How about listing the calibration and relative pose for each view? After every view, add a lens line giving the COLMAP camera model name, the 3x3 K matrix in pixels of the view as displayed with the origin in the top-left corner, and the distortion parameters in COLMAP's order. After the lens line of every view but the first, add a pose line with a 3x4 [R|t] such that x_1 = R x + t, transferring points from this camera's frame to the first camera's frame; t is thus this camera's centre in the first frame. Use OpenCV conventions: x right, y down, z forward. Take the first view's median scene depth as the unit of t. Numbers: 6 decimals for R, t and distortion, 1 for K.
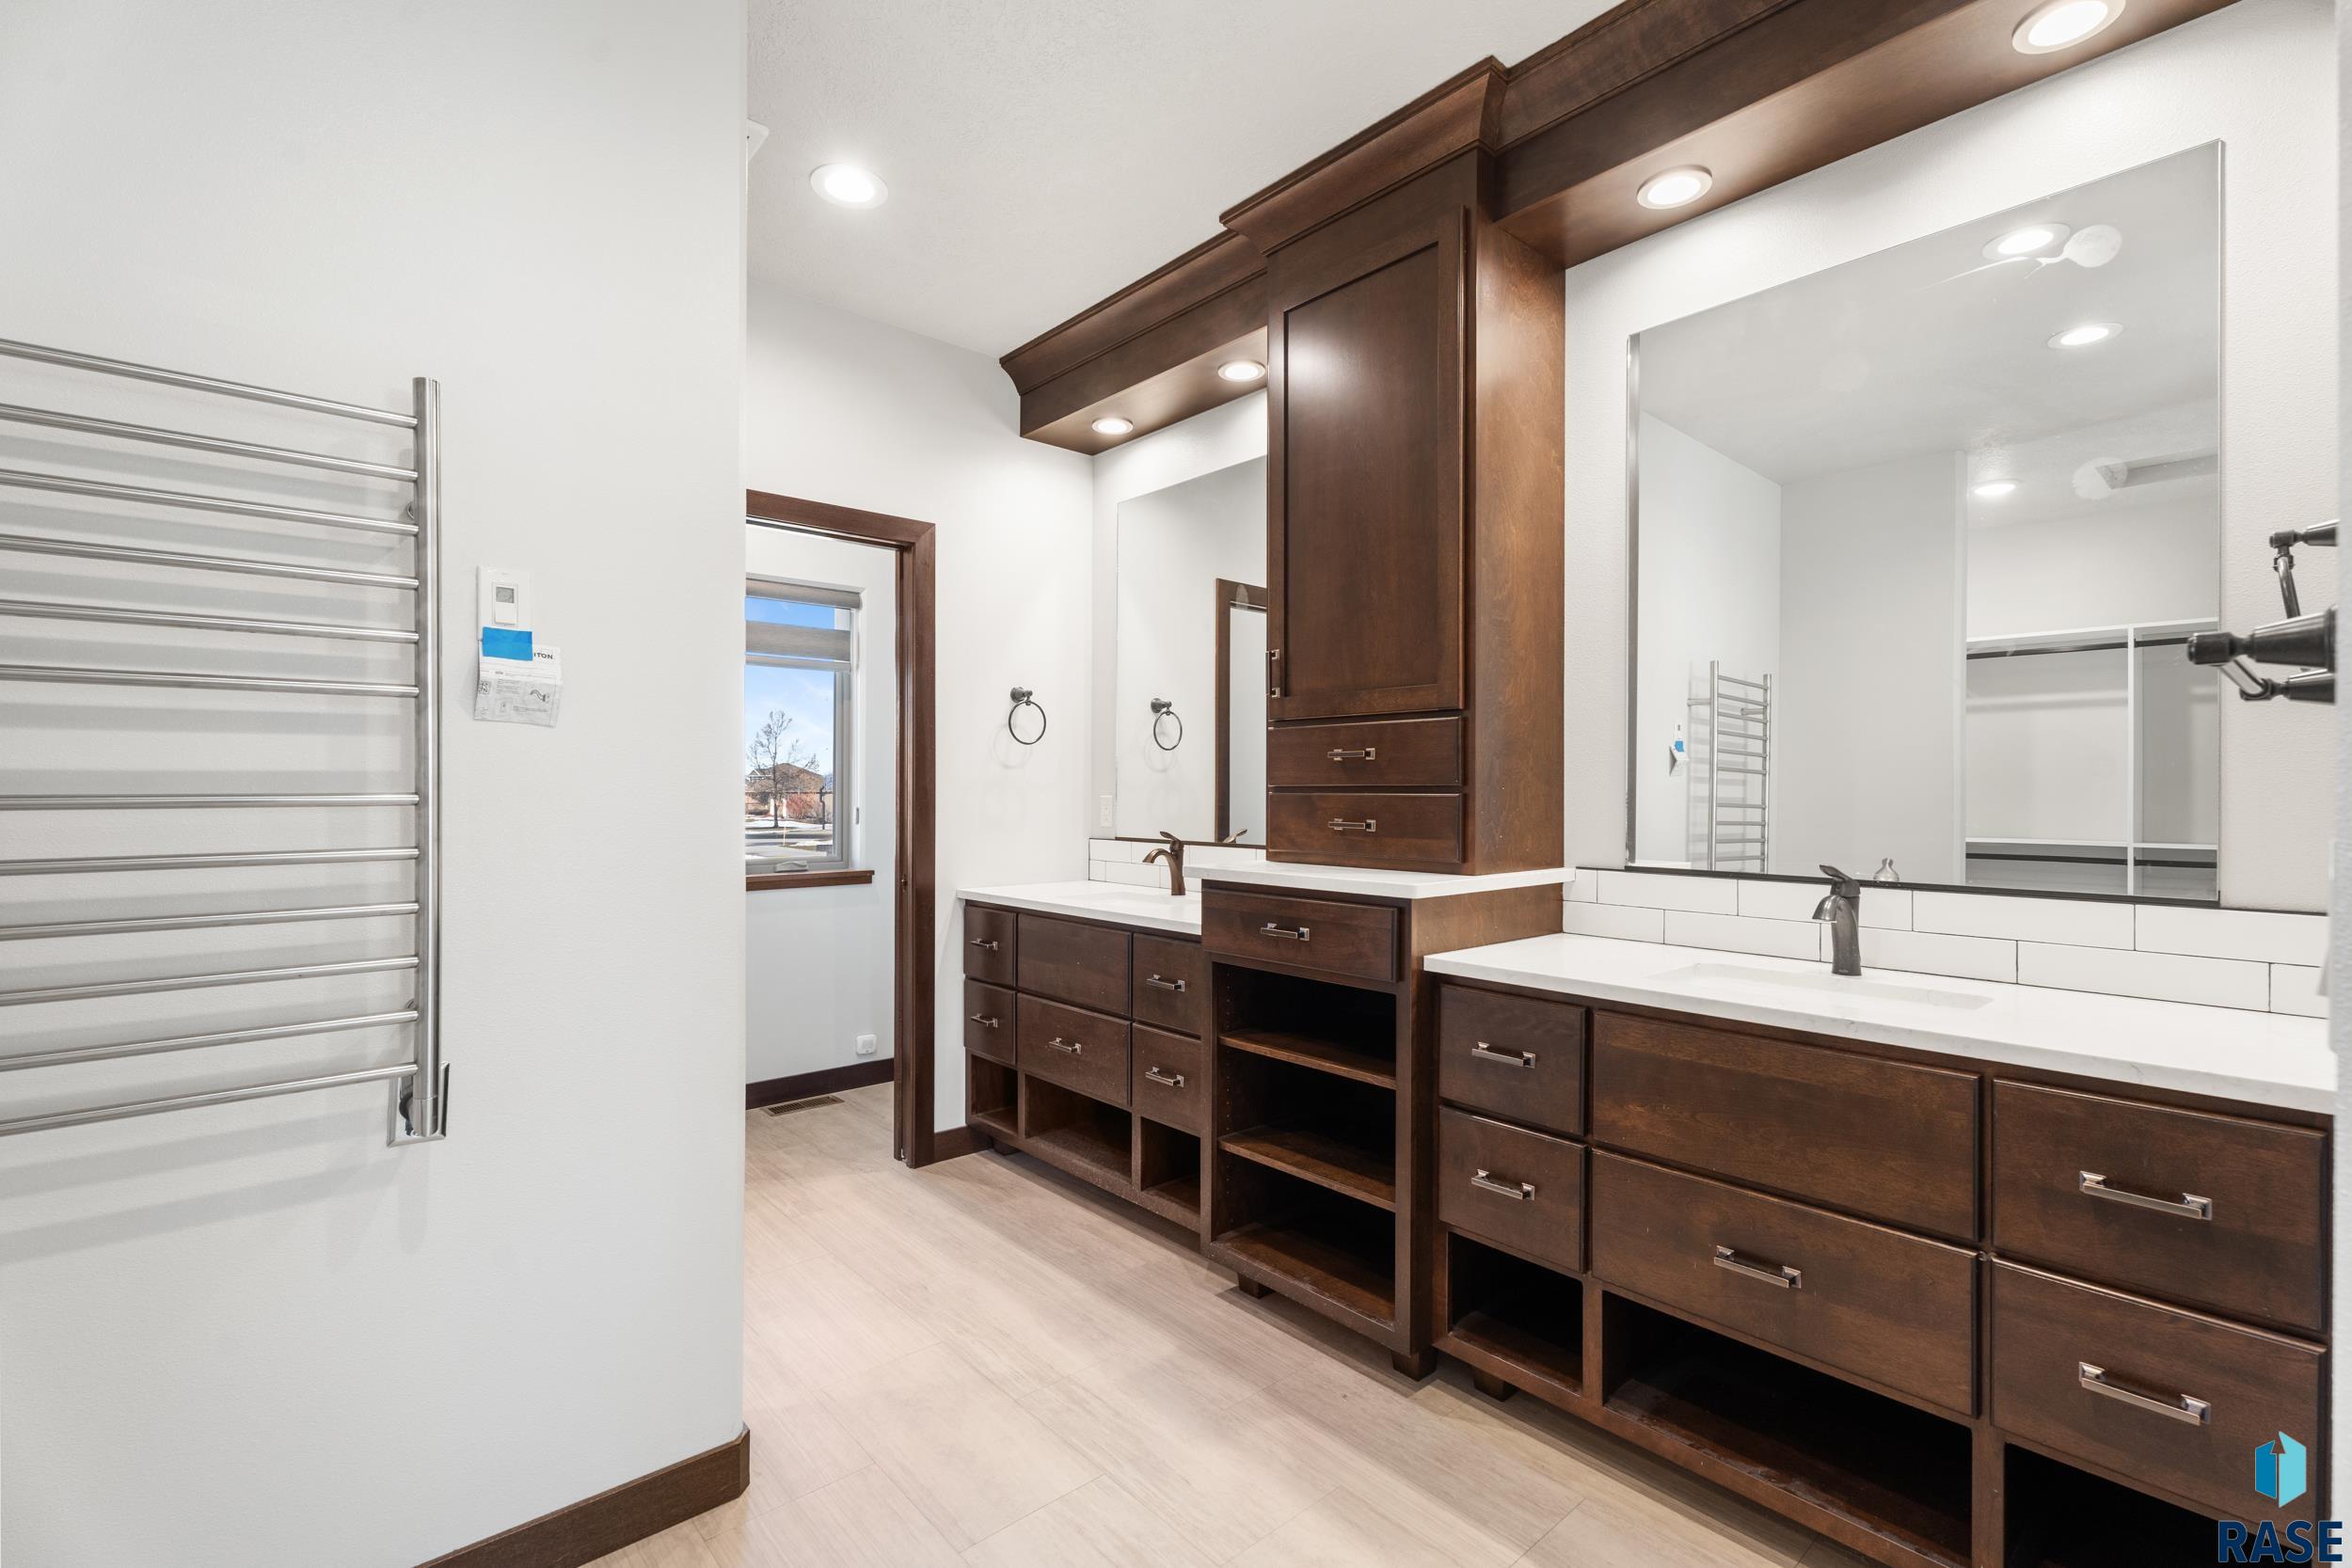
lens RADIAL K [[1043.7, 0, 1180.2], [0, 1043.7, 784.7], [0, 0, 1]] dist [0.009564, 0.000935]
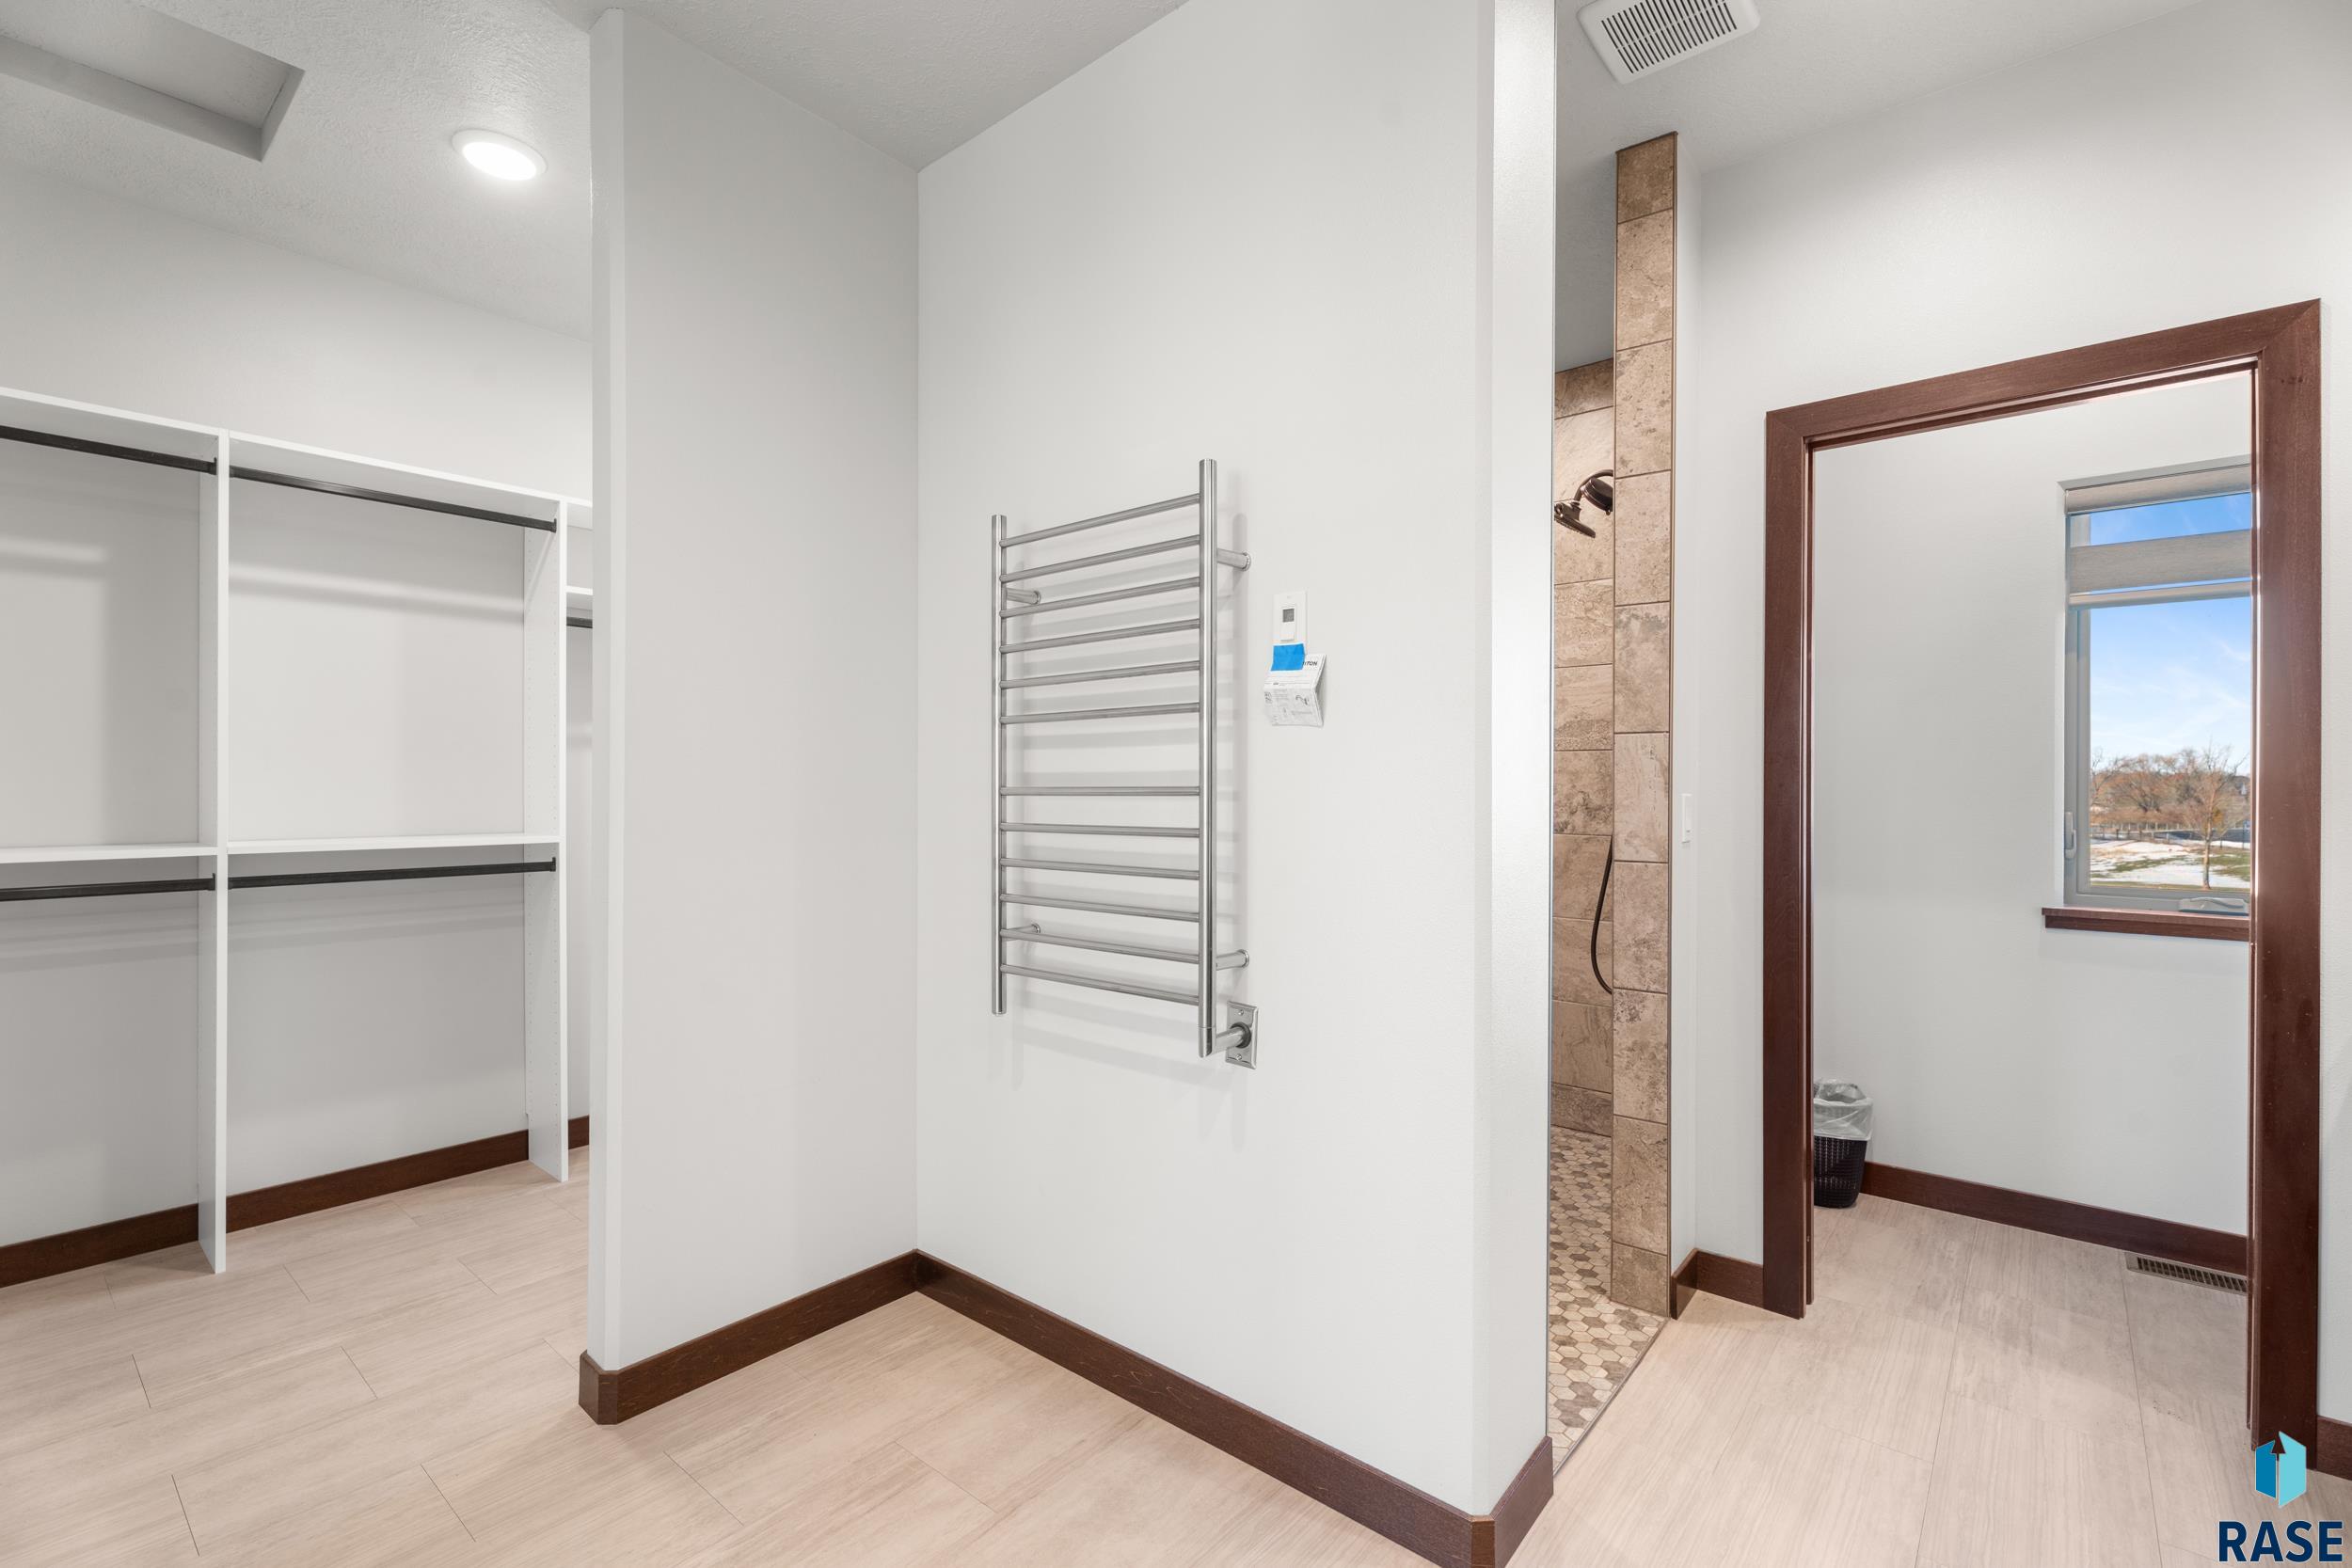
lens RADIAL K [[1043.7, 0, 1172.6], [0, 1043.7, 788.2], [0, 0, 1]] dist [0.009564, 0.000935]
pose [[0.147969, 0.005979, -0.988974, 0.474076], [-0.000474, 0.999982, 0.005975, 0.002395], [0.988992, -0.000415, 0.147969, 0.697976]]
